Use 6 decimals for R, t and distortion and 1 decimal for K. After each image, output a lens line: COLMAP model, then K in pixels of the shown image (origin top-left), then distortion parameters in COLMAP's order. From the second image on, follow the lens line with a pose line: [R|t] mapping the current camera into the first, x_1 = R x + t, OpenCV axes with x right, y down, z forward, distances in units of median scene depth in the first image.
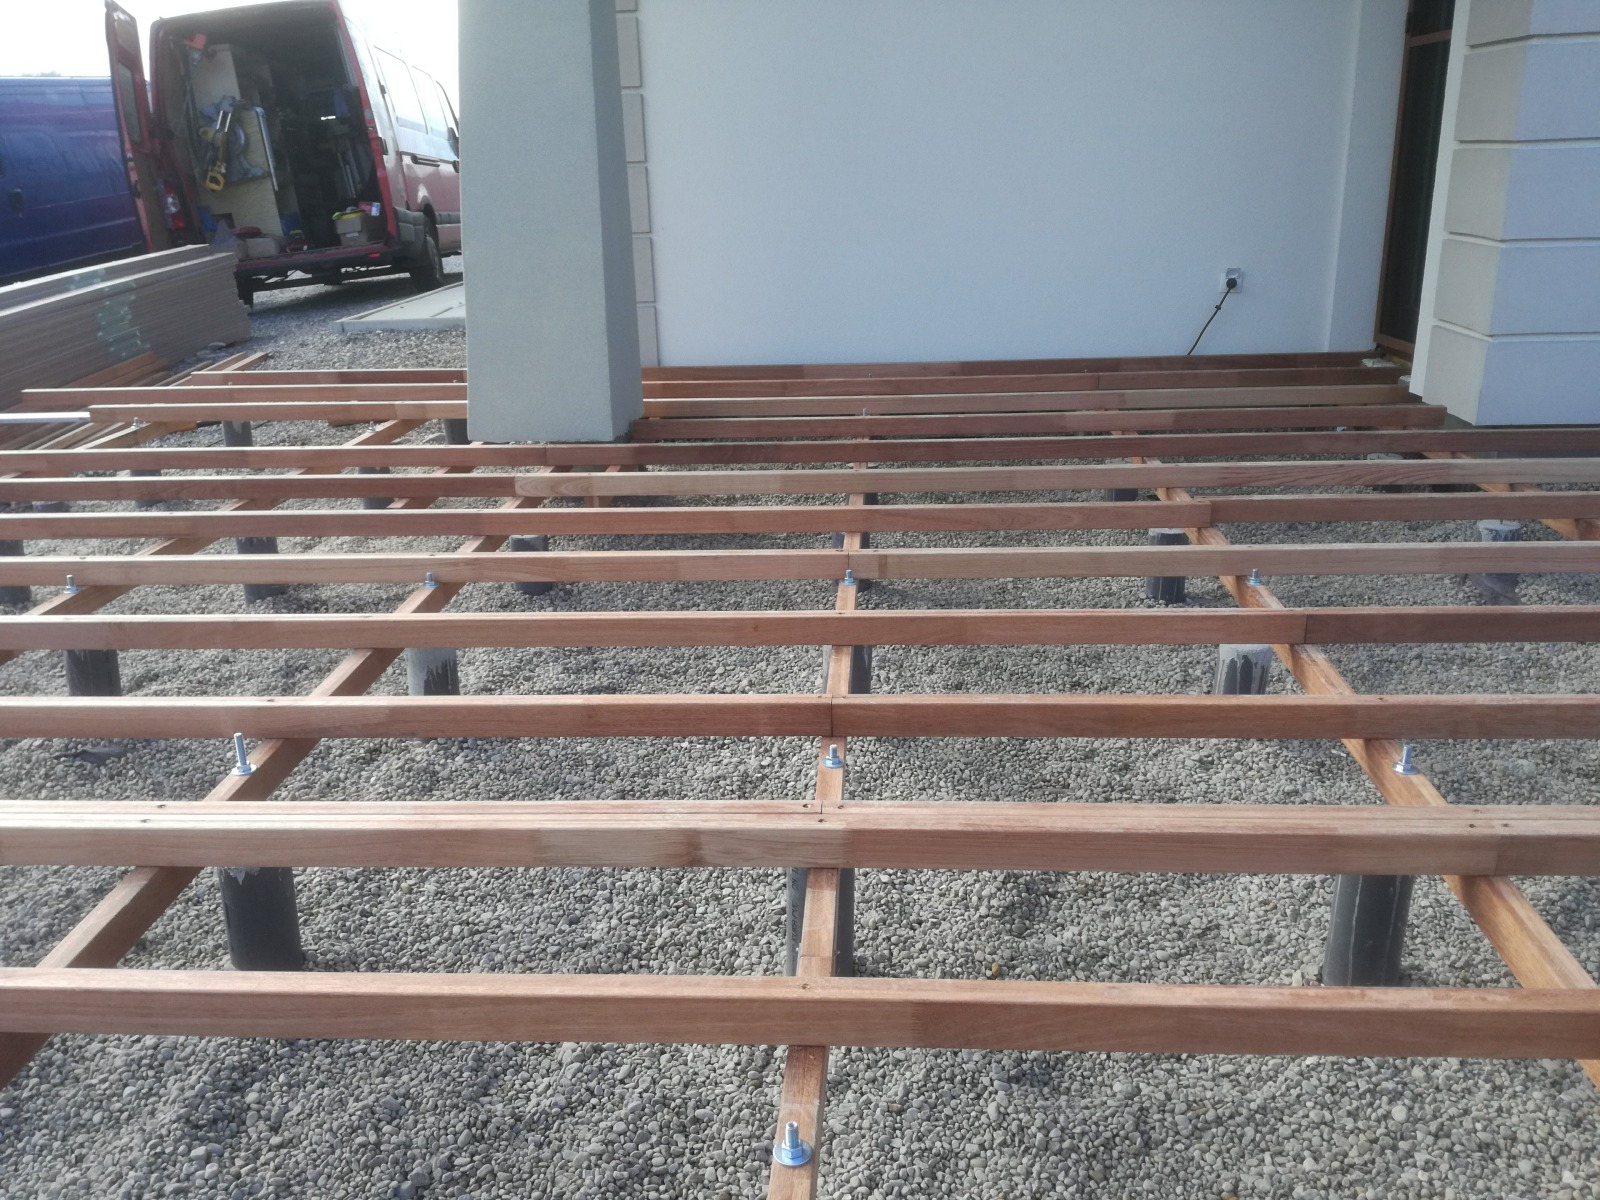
lens RADIAL K [[1284.0, 0, 800.0], [0, 1284.0, 600.0], [0, 0, 1]] dist [0.061608, -0.109060]
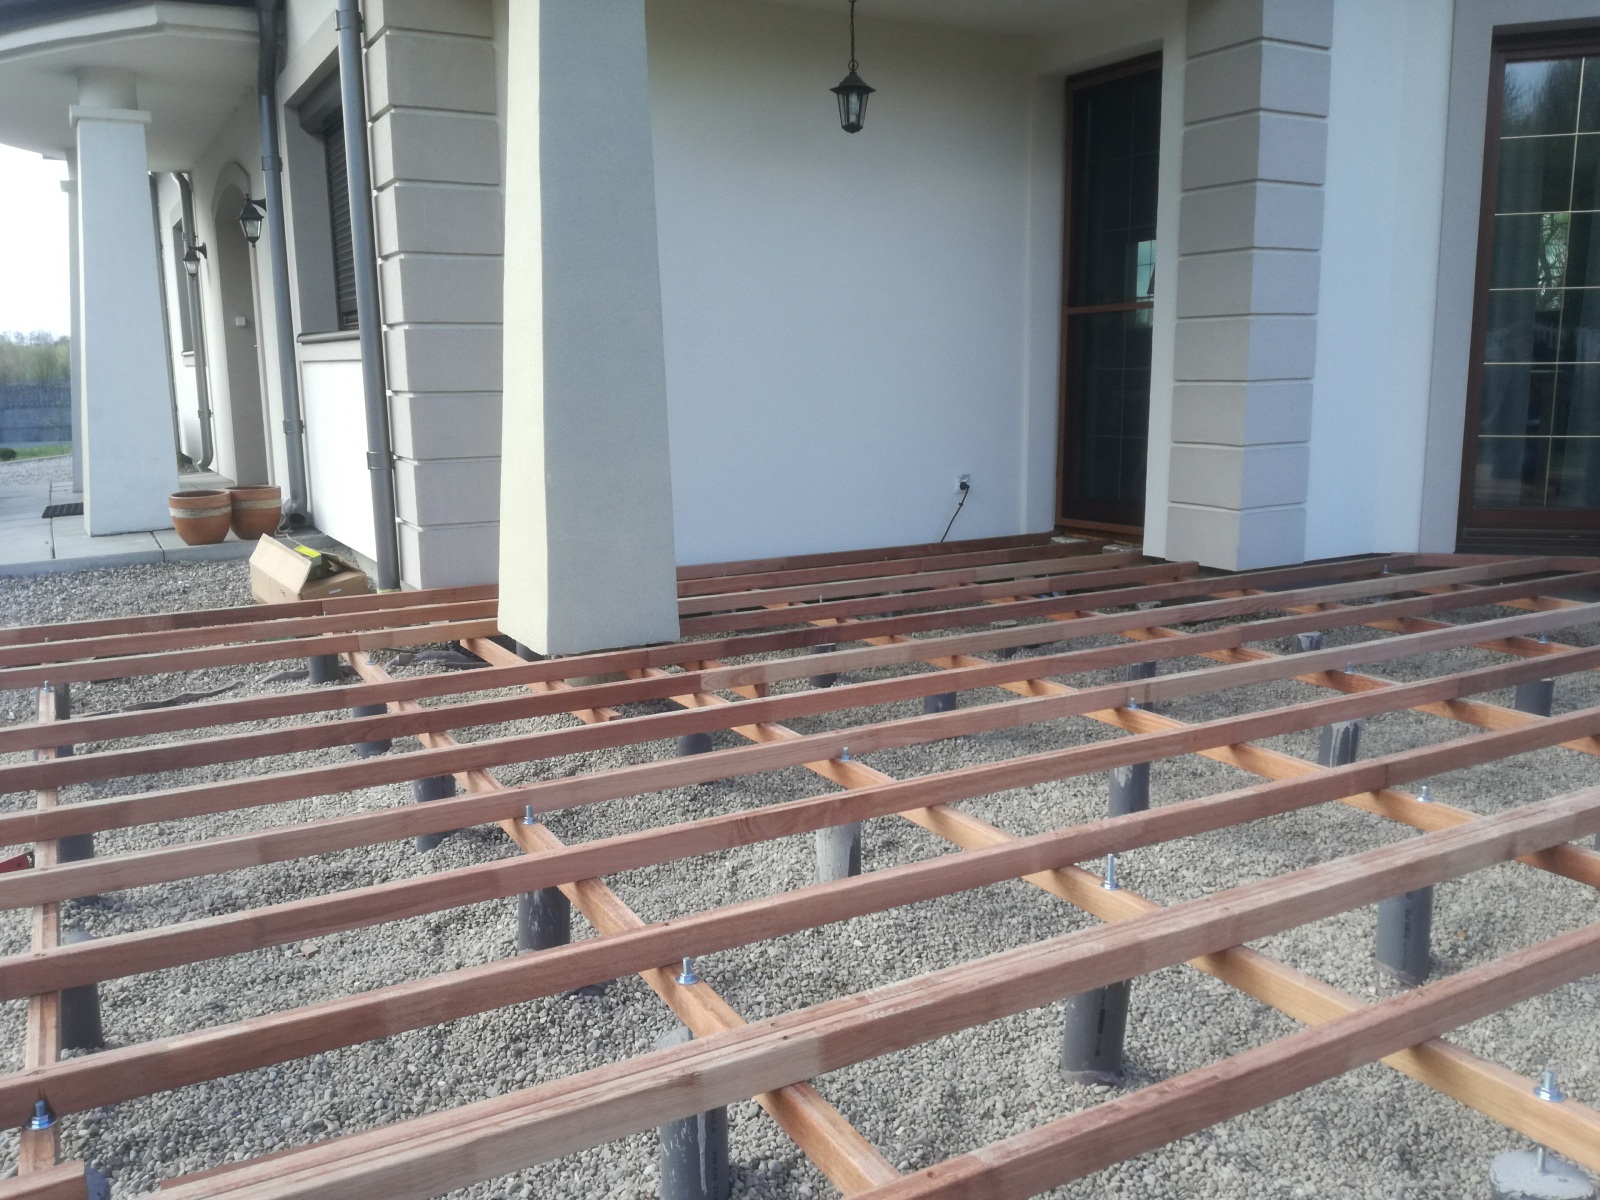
lens RADIAL K [[1414.9, 0, 821.1], [0, 1414.9, 570.4], [0, 0, 1]] dist [0.119114, -0.231118]
pose [[0.833703, -0.065654, 0.548297, -0.477098], [0.174680, 0.973276, -0.149066, 0.003654], [-0.523857, 0.220053, 0.822891, 0.029683]]
